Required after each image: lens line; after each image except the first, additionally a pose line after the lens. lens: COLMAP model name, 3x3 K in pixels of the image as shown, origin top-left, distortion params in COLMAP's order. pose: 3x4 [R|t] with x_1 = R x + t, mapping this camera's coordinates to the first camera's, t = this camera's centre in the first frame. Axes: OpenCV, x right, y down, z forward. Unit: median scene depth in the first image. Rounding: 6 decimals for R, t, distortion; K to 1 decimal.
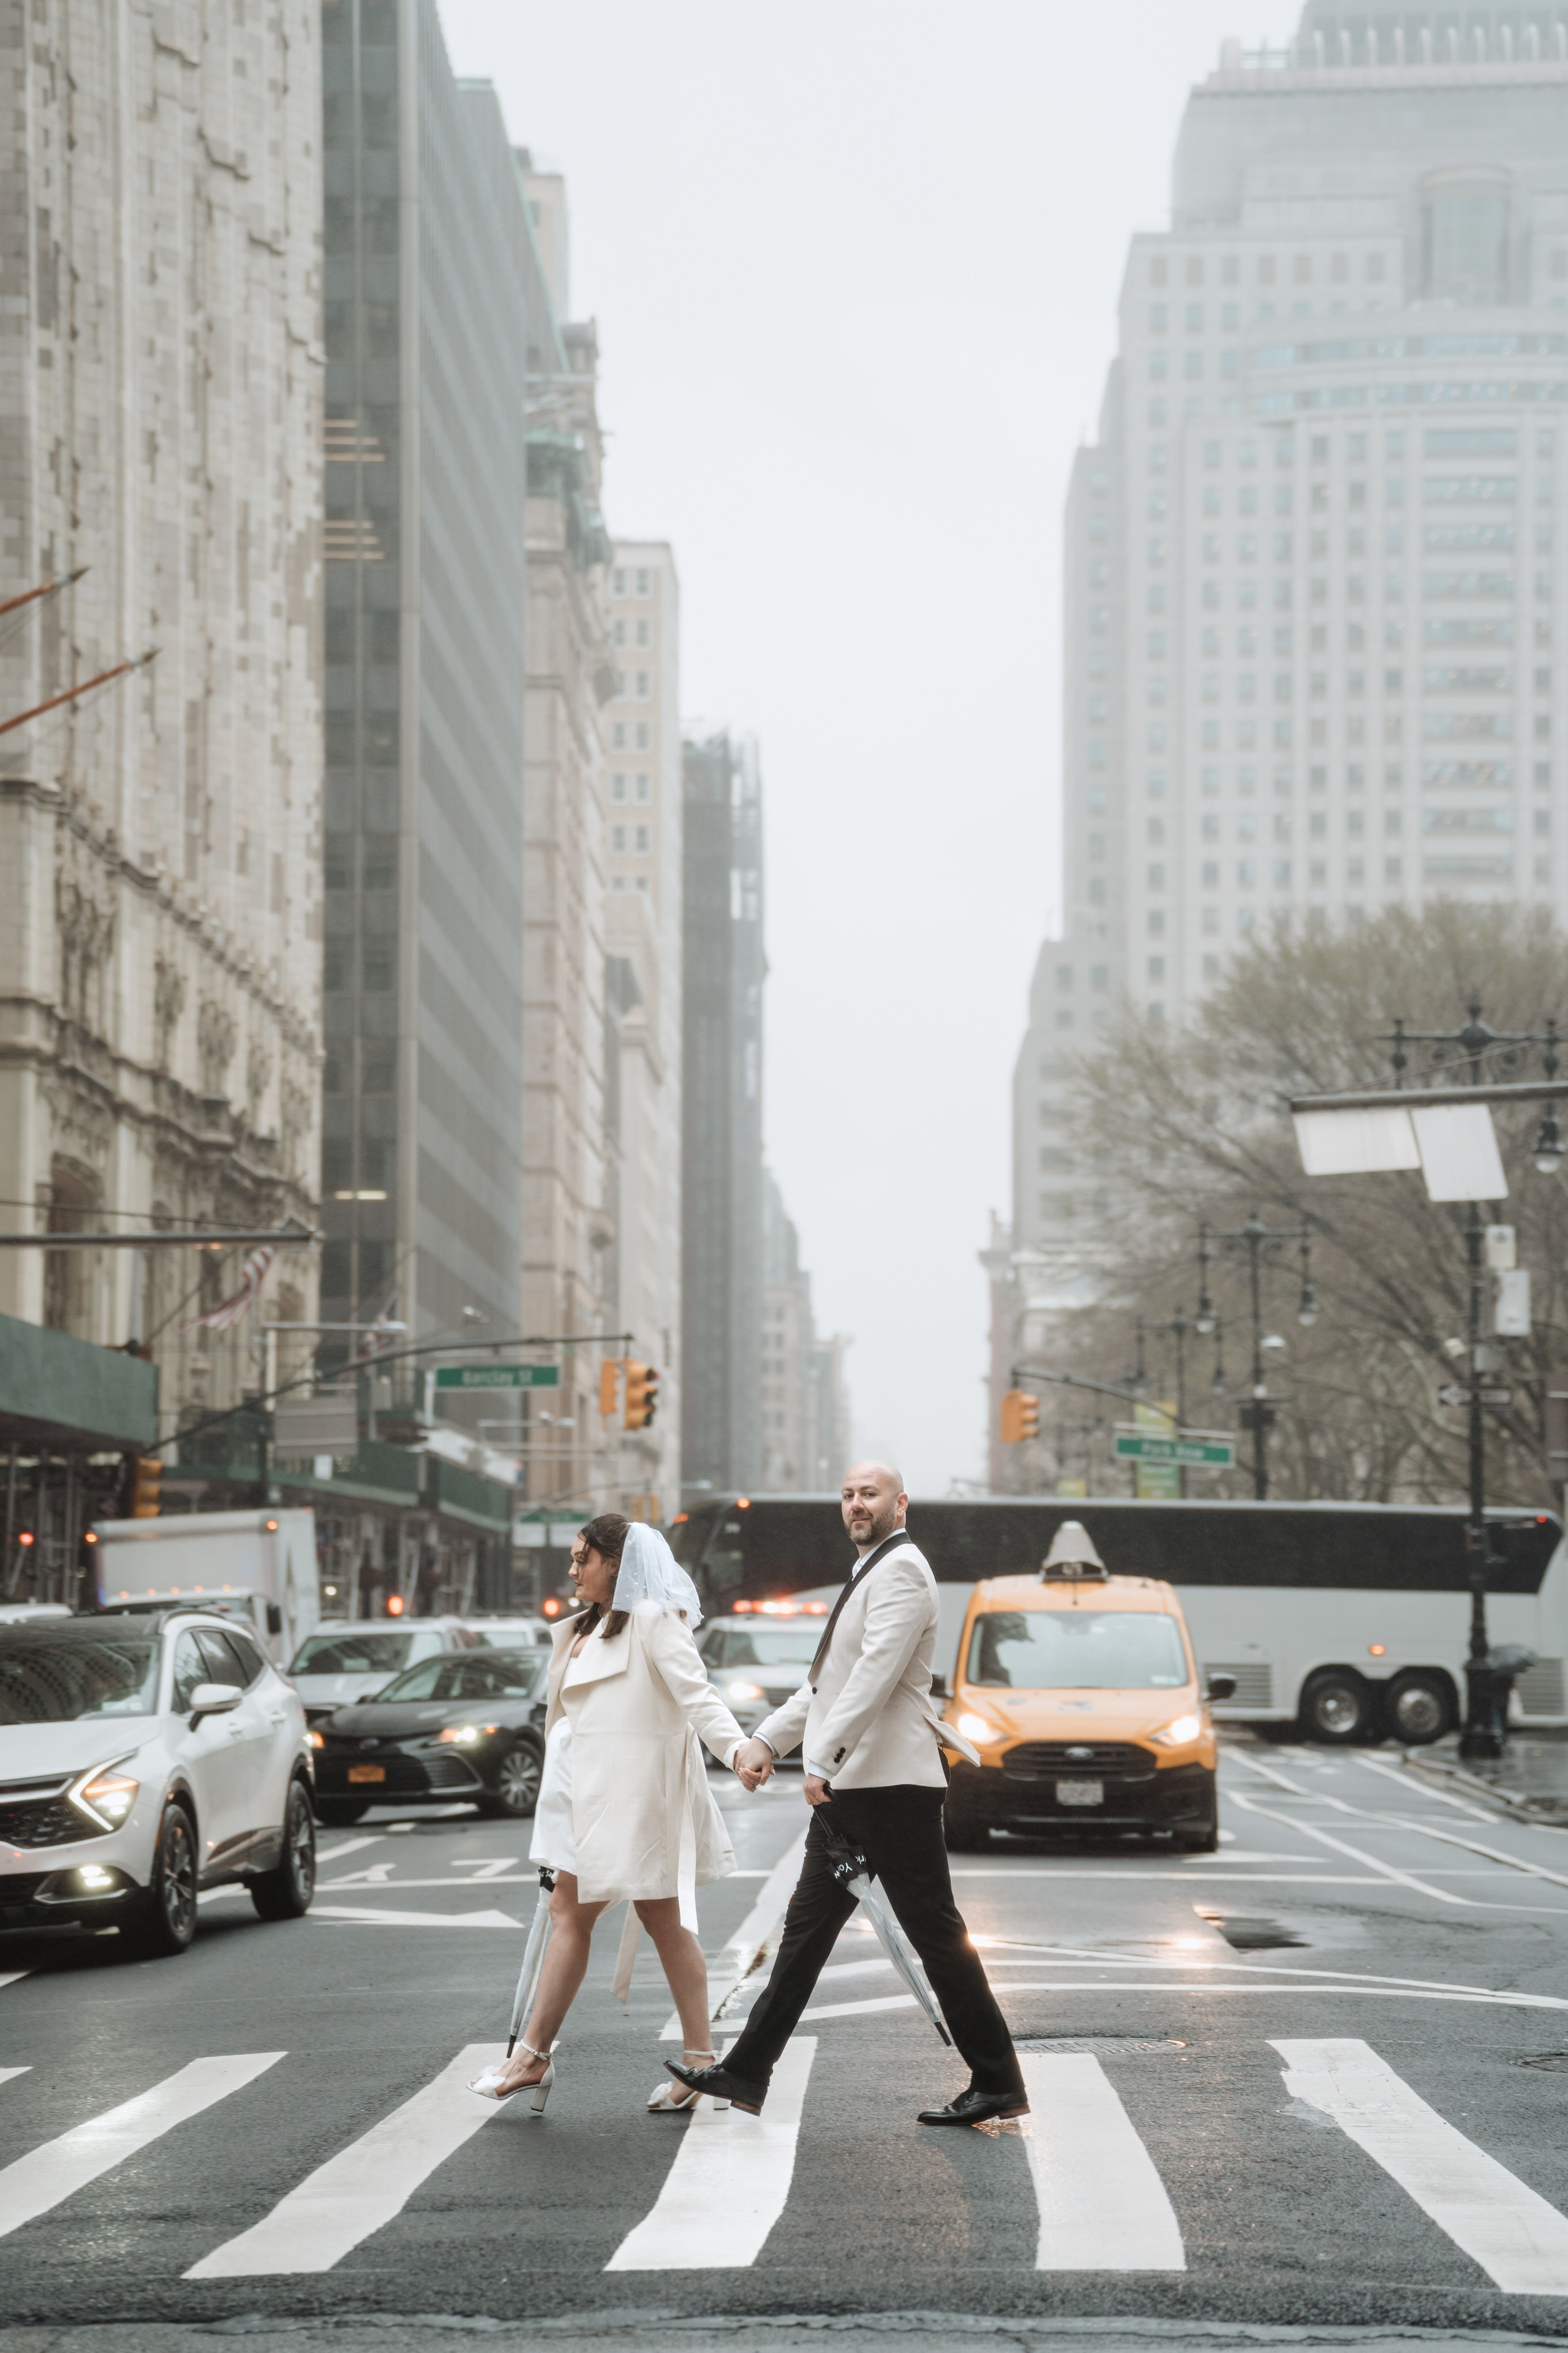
lens RADIAL K [[4997.6, 0, 789.6], [0, 4997.6, 1166.5], [0, 0, 1]] dist [0.365546, 0.000000]
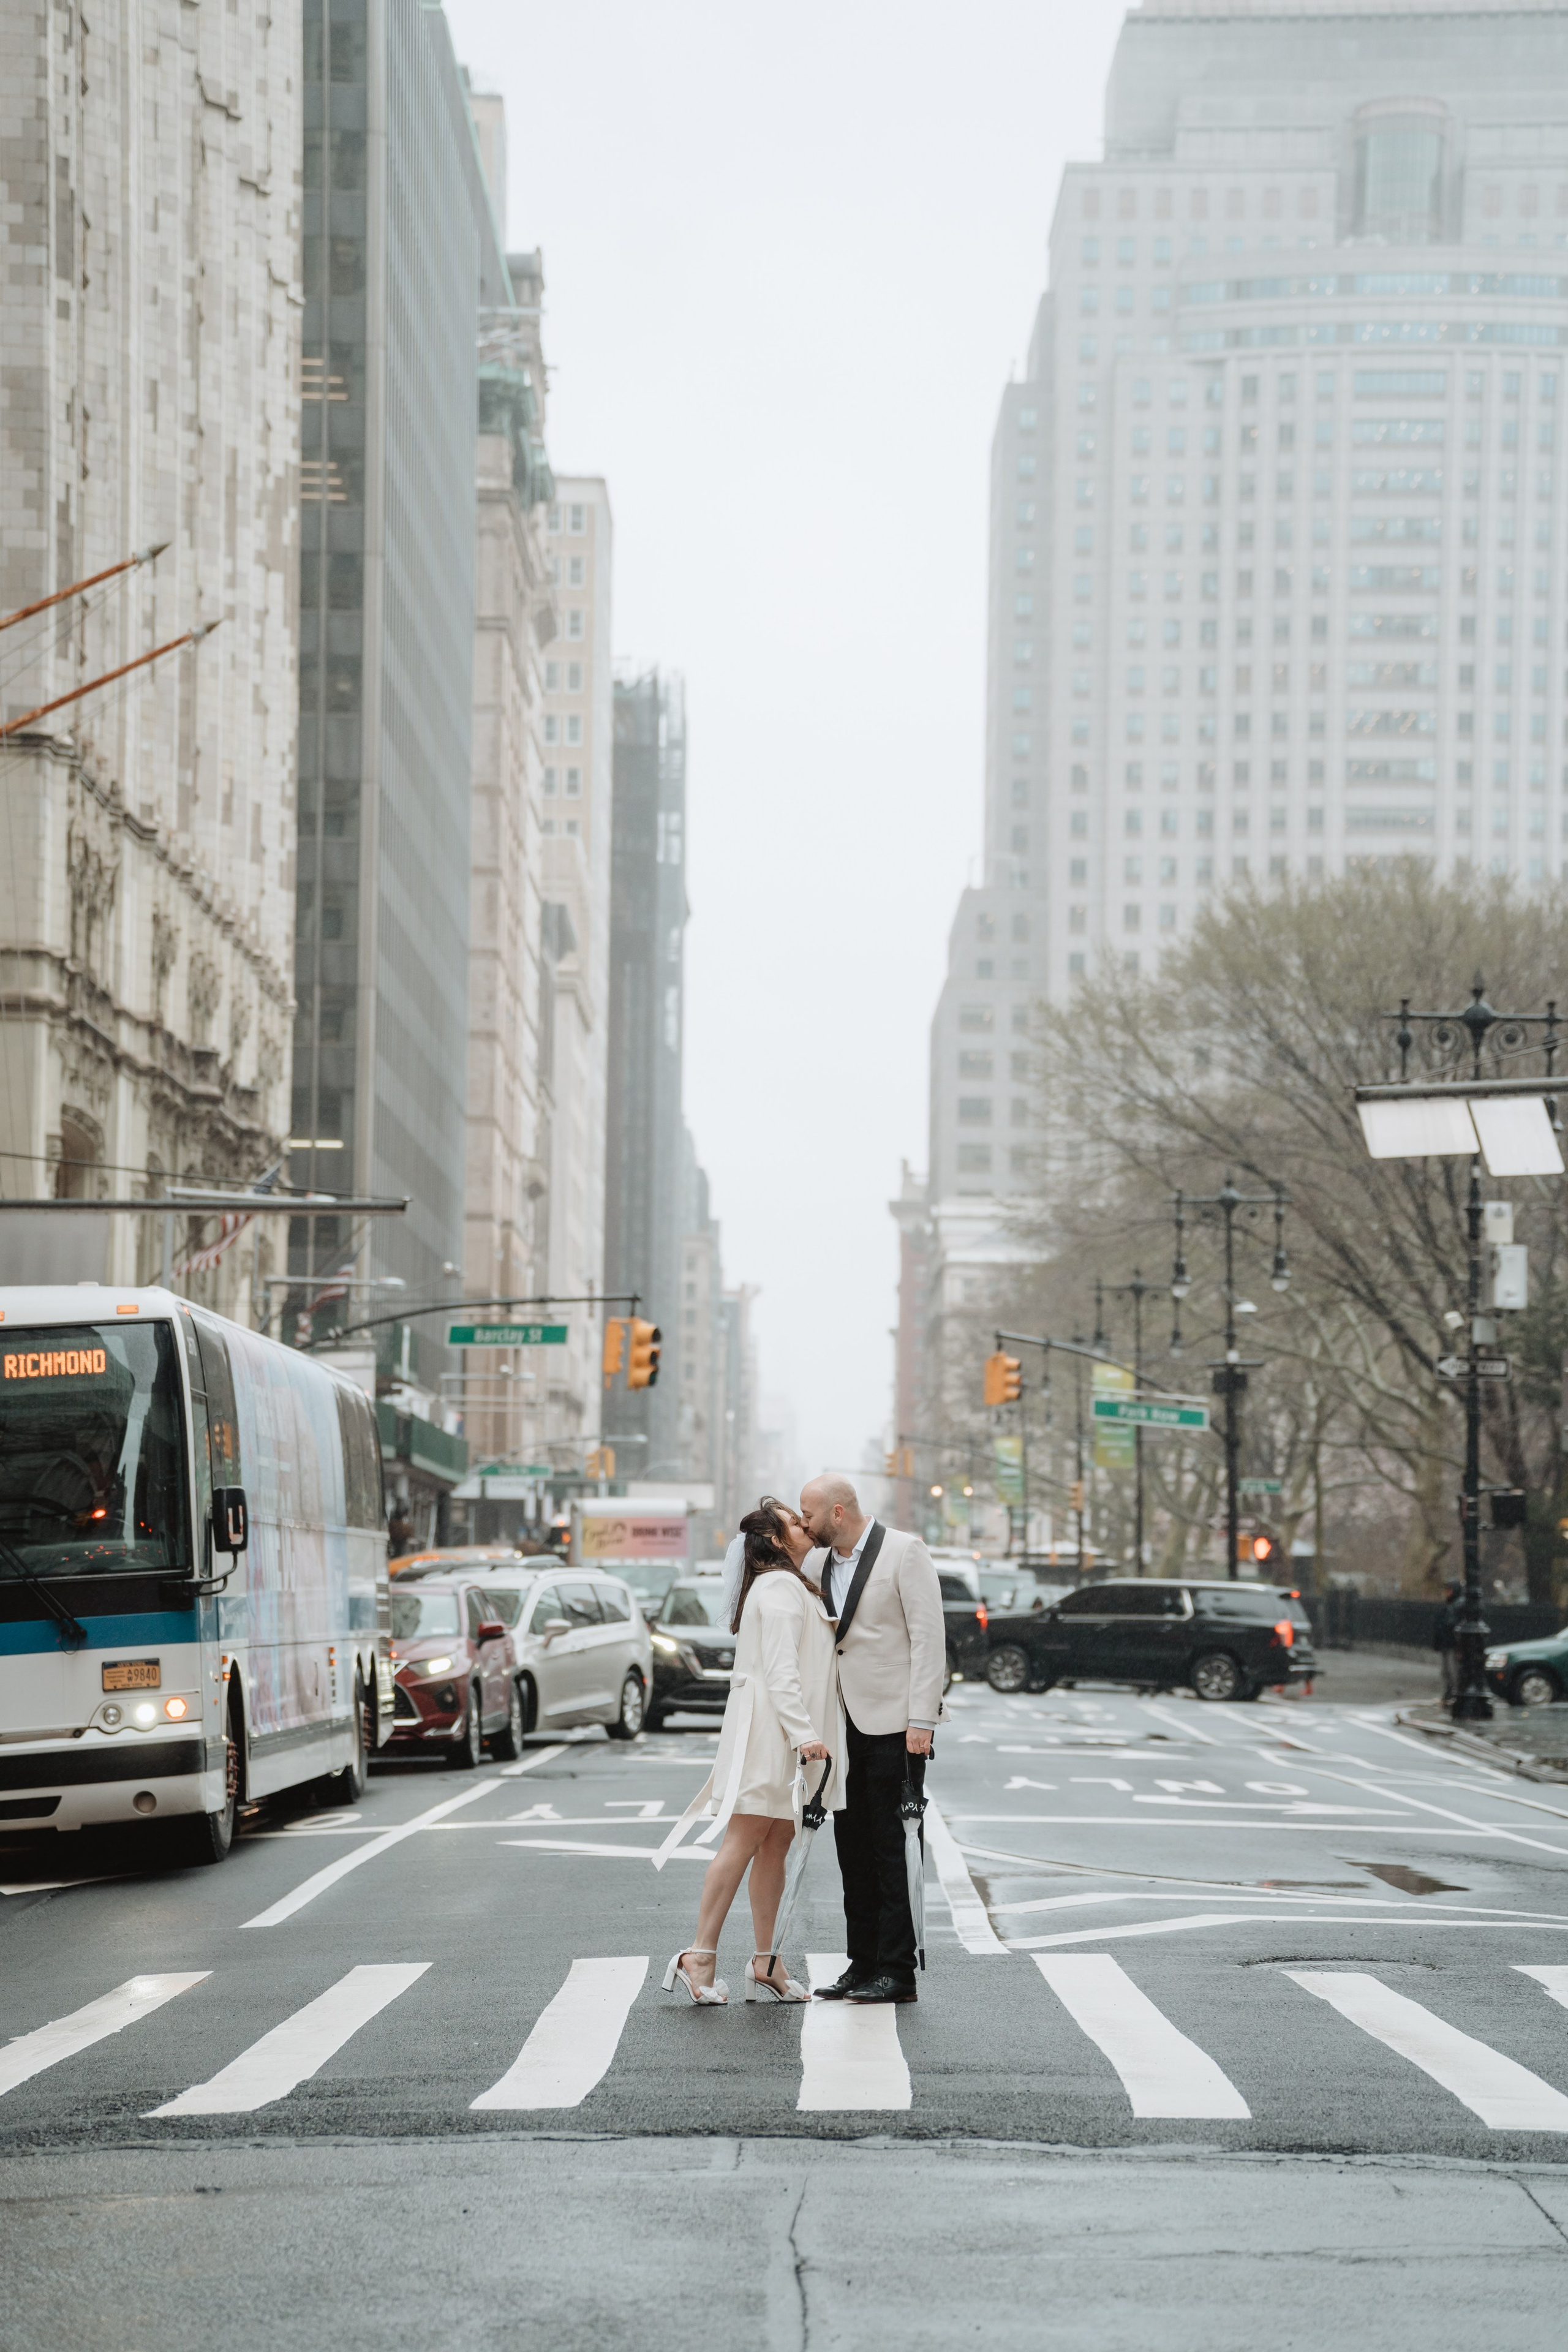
lens RADIAL K [[5472.2, 0, 775.7], [0, 5472.2, 1172.3], [0, 0, 1]] dist [0.561435, 0.000000]
pose [[0.998330, 0.015086, 0.055760, -0.056632], [-0.016094, 0.999715, 0.017658, -0.009607], [-0.055477, -0.018526, 0.998288, -0.093804]]
